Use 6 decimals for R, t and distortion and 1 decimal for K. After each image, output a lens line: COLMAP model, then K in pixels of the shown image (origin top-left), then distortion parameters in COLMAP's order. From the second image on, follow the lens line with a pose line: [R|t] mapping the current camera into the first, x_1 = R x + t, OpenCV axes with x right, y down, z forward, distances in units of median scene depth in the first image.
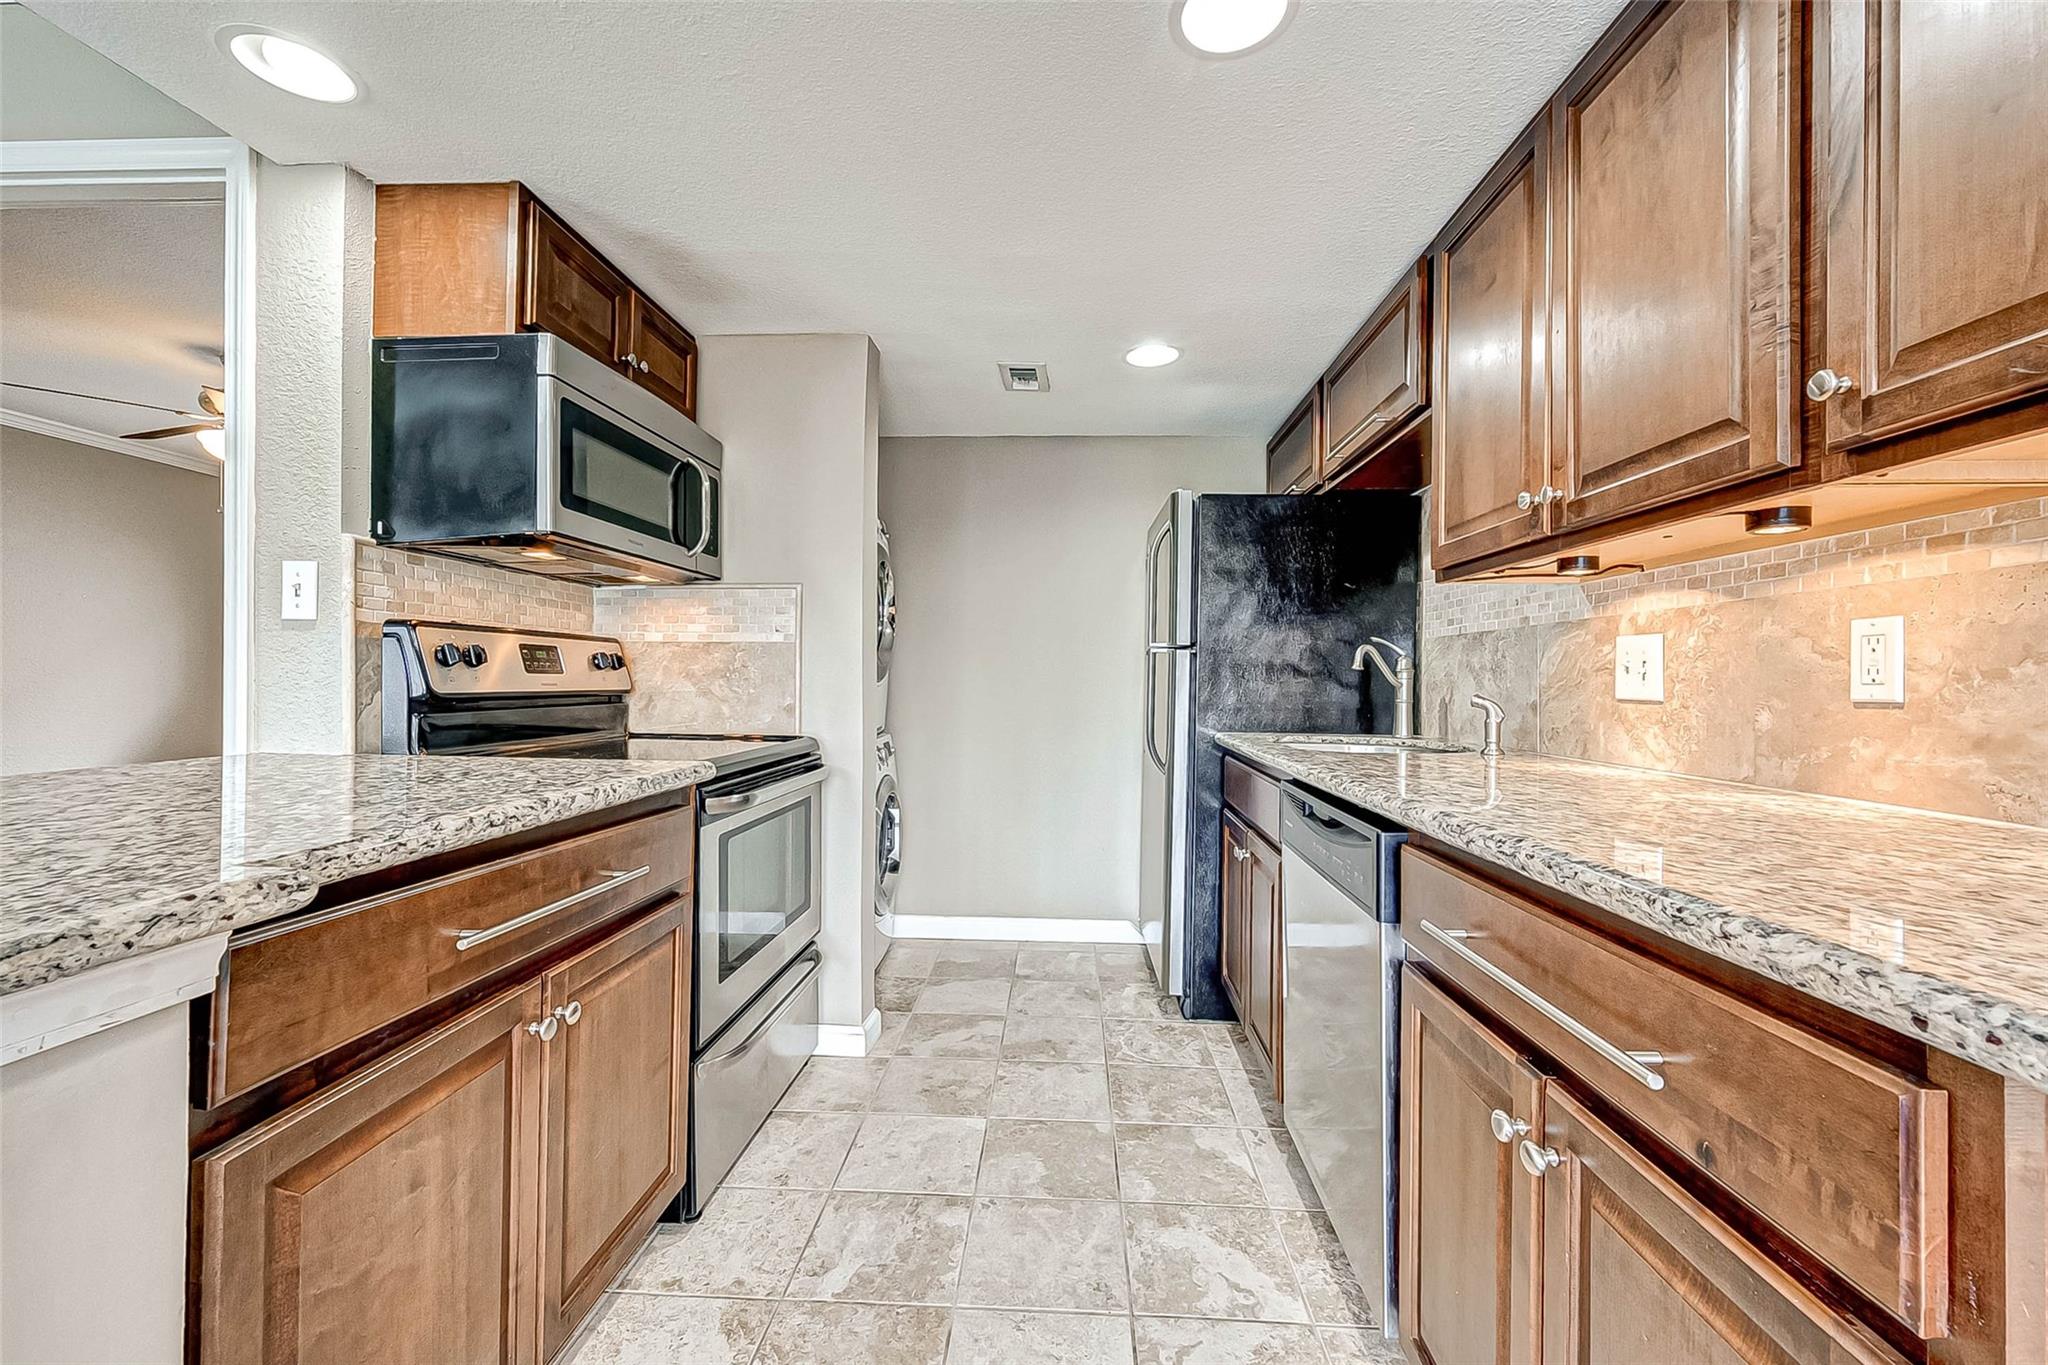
lens RADIAL K [[831.3, 0, 1016.9], [0, 831.3, 682.5], [0, 0, 1]] dist [-0.001981, -0.000021]
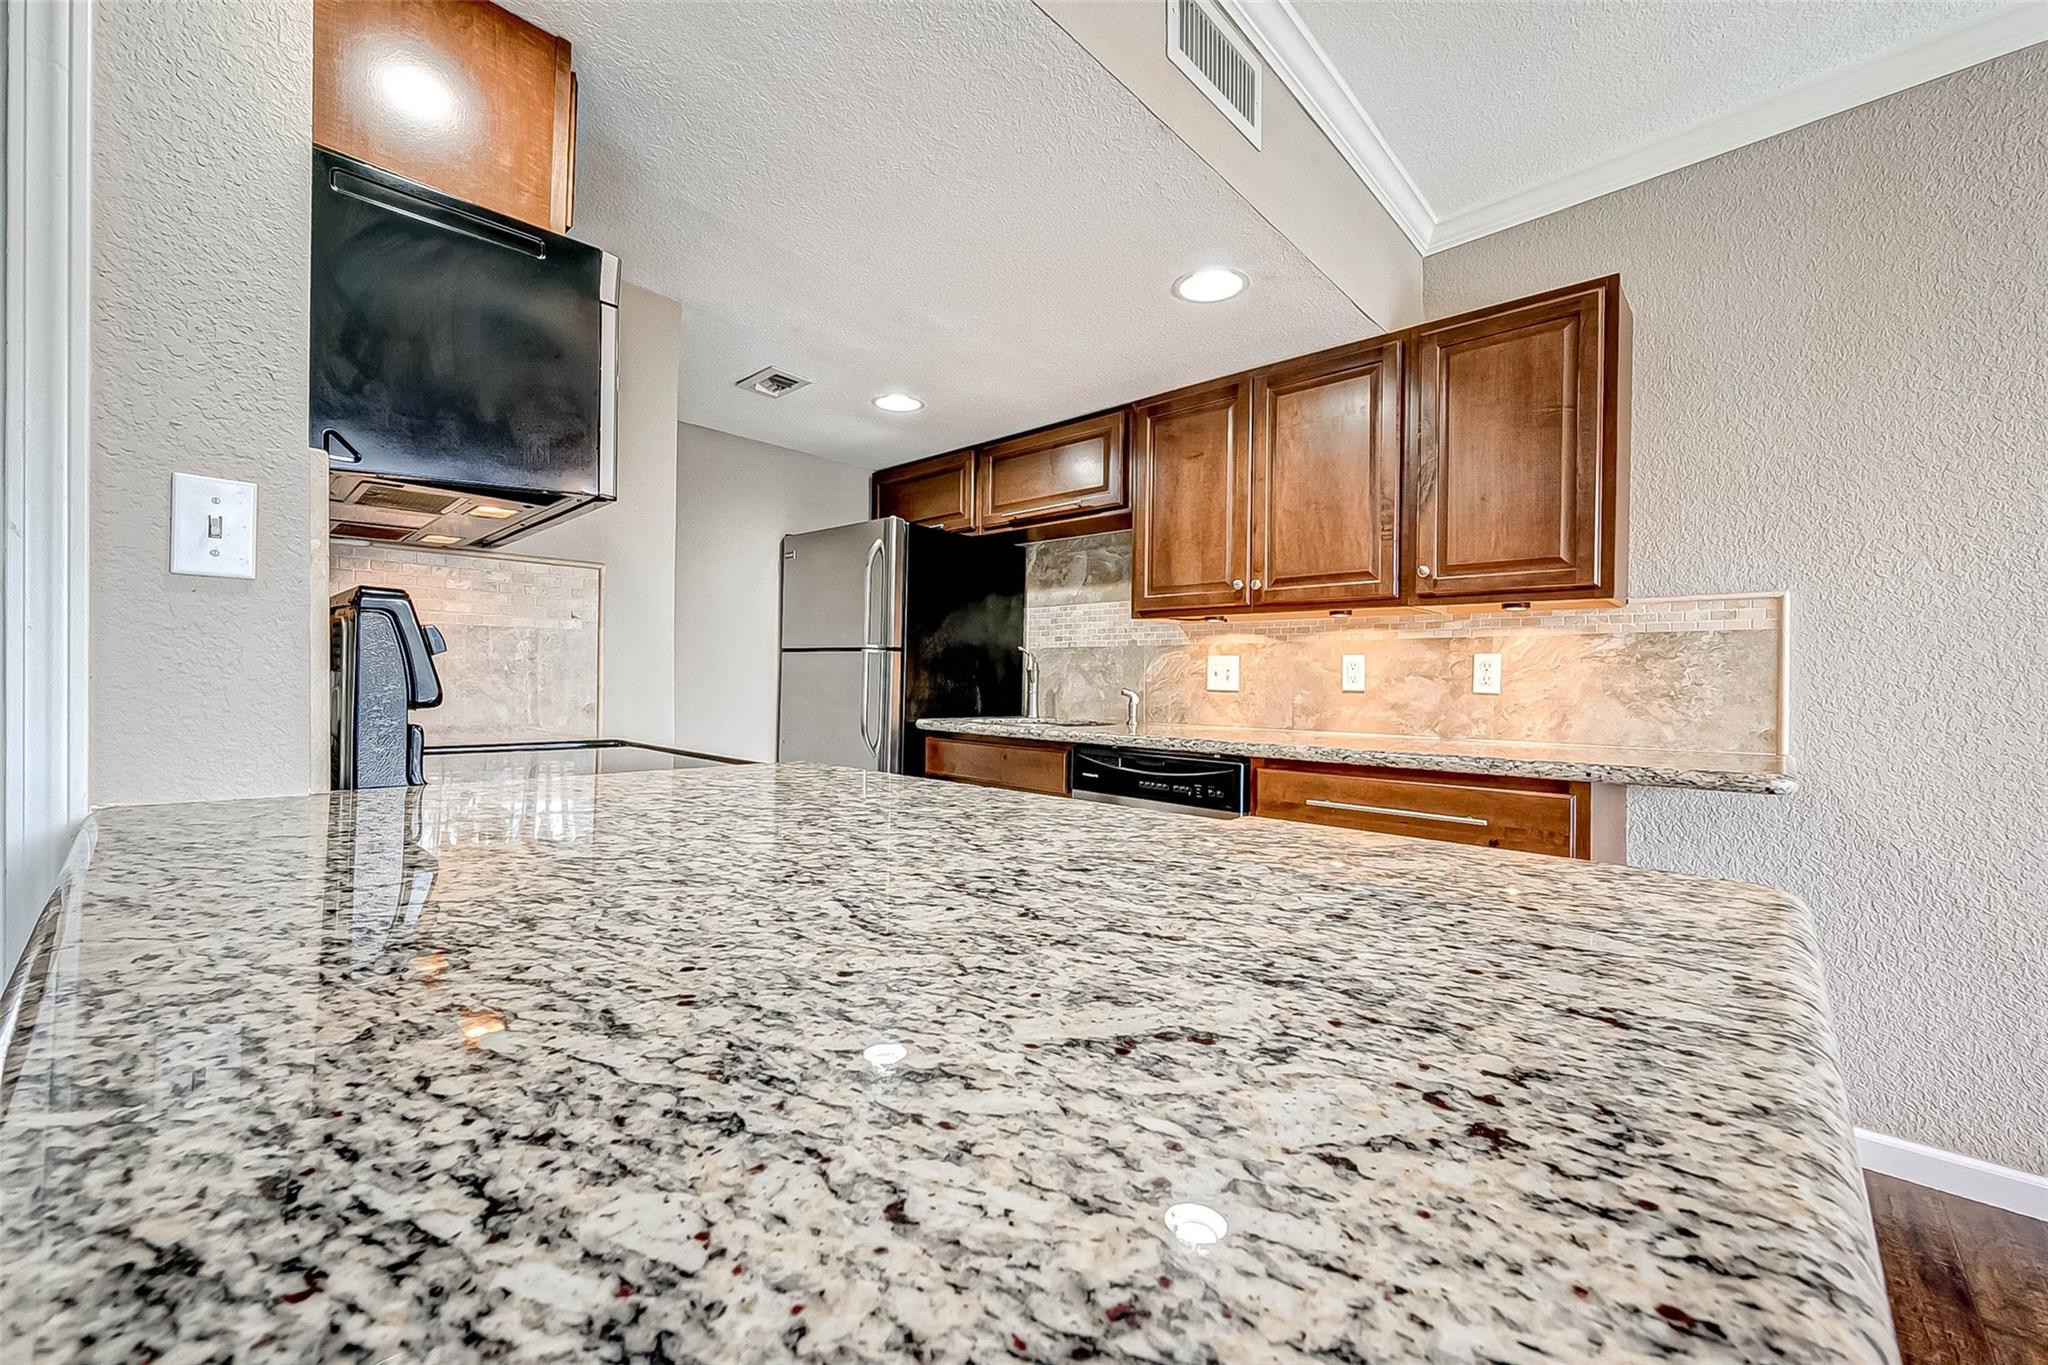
lens RADIAL K [[829.9, 0, 1020.5], [0, 829.9, 693.5], [0, 0, 1]] dist [-0.000548, -0.000667]
pose [[0.652762, -0.012118, 0.757466, -0.921154], [-0.006242, 0.999752, 0.021373, -0.008487], [-0.757537, -0.018679, 0.652524, 0.106177]]
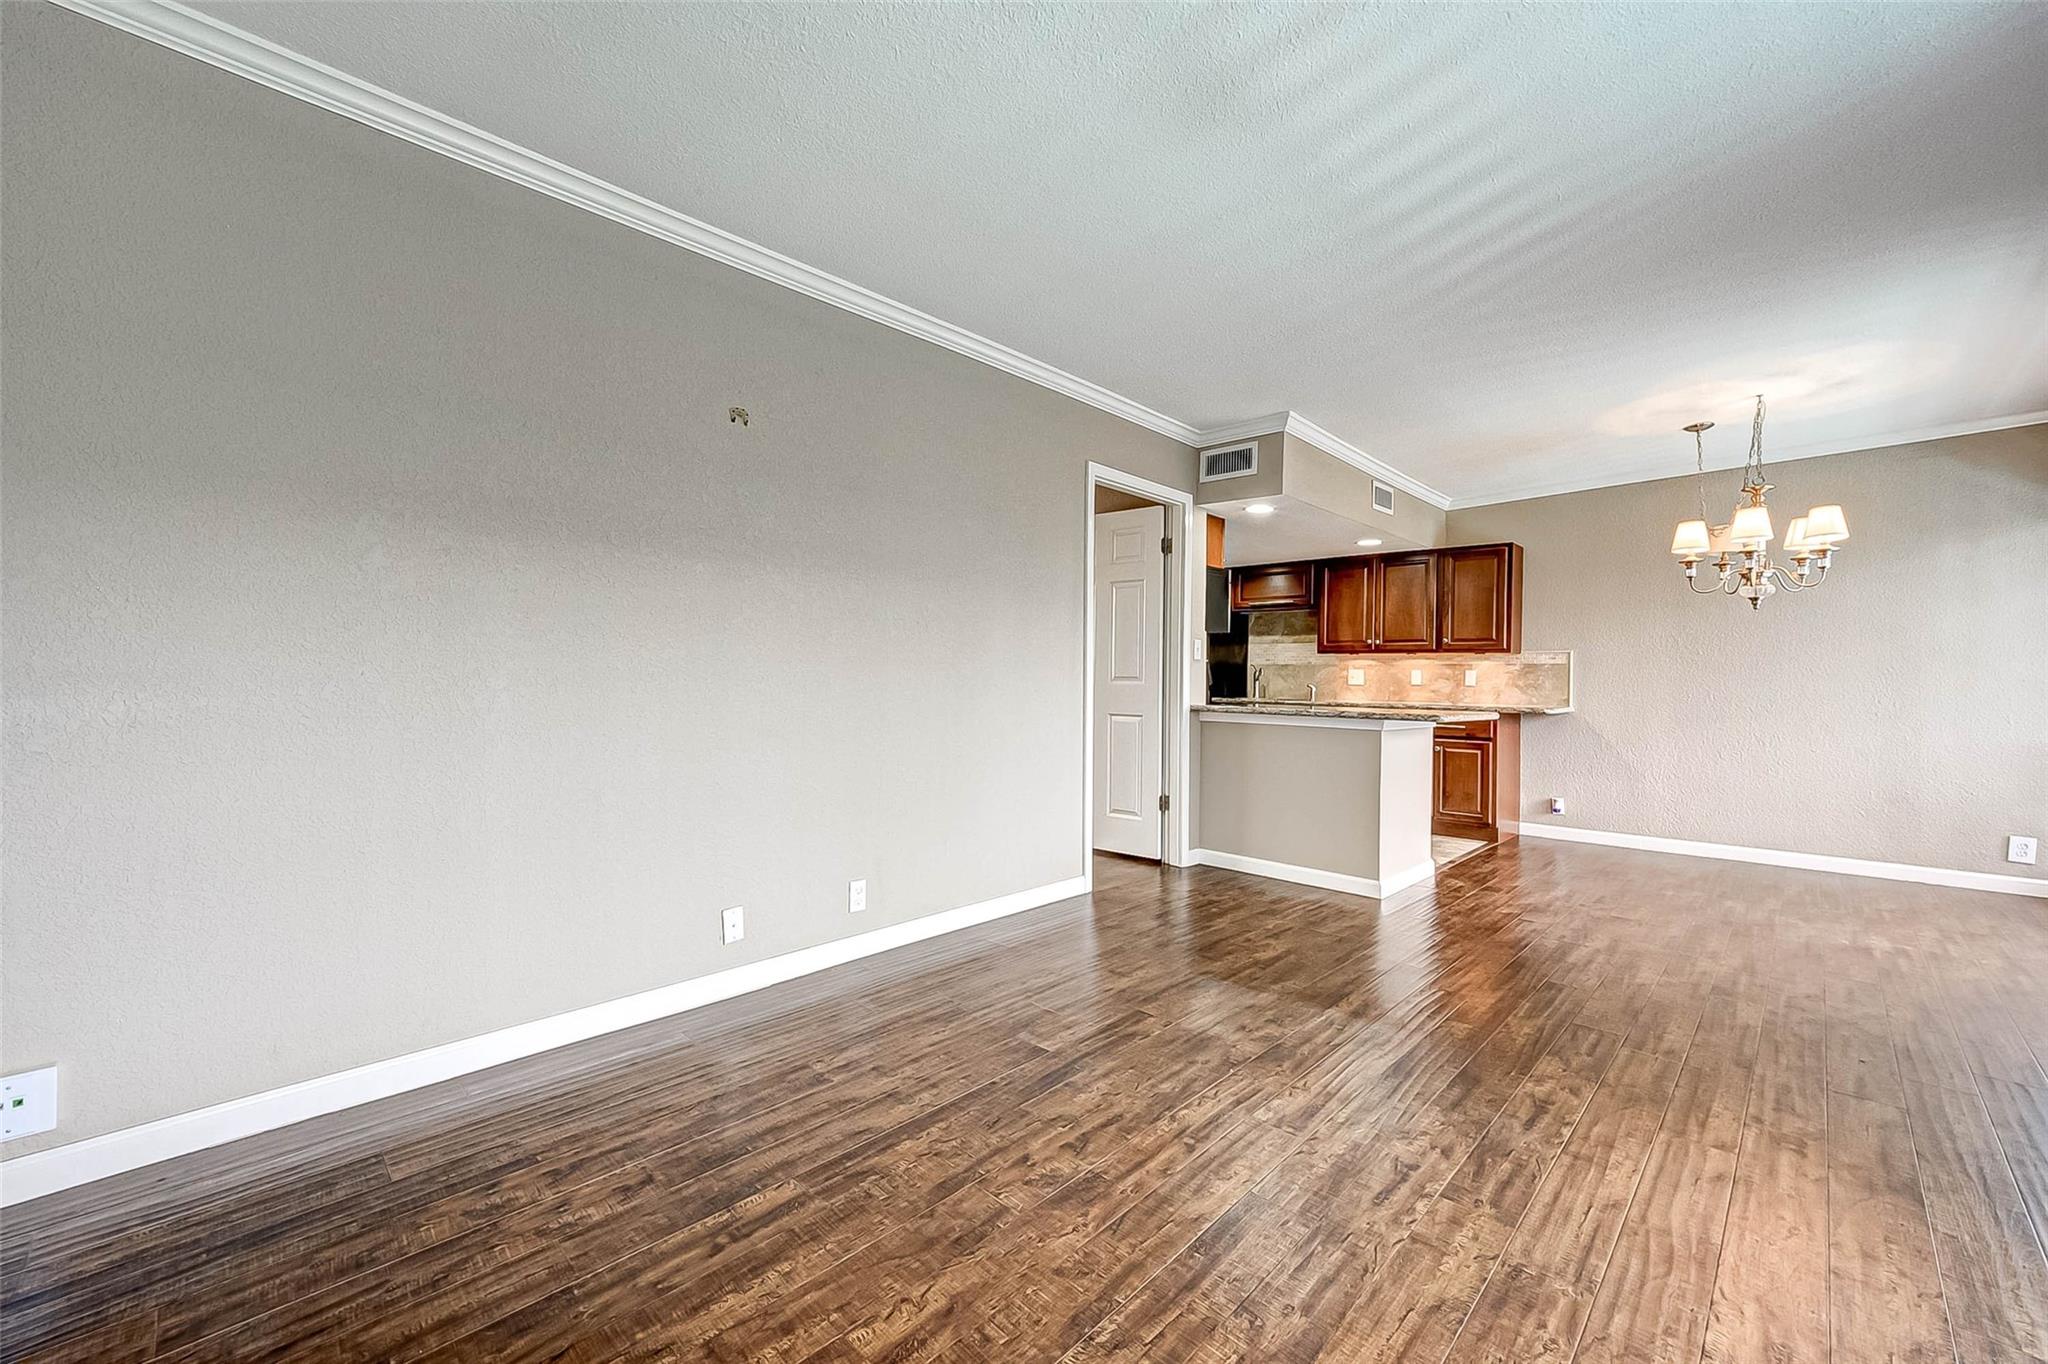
lens RADIAL K [[806.4, 0, 1015.5], [0, 806.4, 689.4], [0, 0, 1]] dist [-0.001866, 0.000389]
pose [[0.676792, -0.010236, 0.736103, -3.296658], [-0.008060, 0.999740, 0.021313, -0.027159], [-0.736130, -0.020357, 0.676534, -0.499460]]
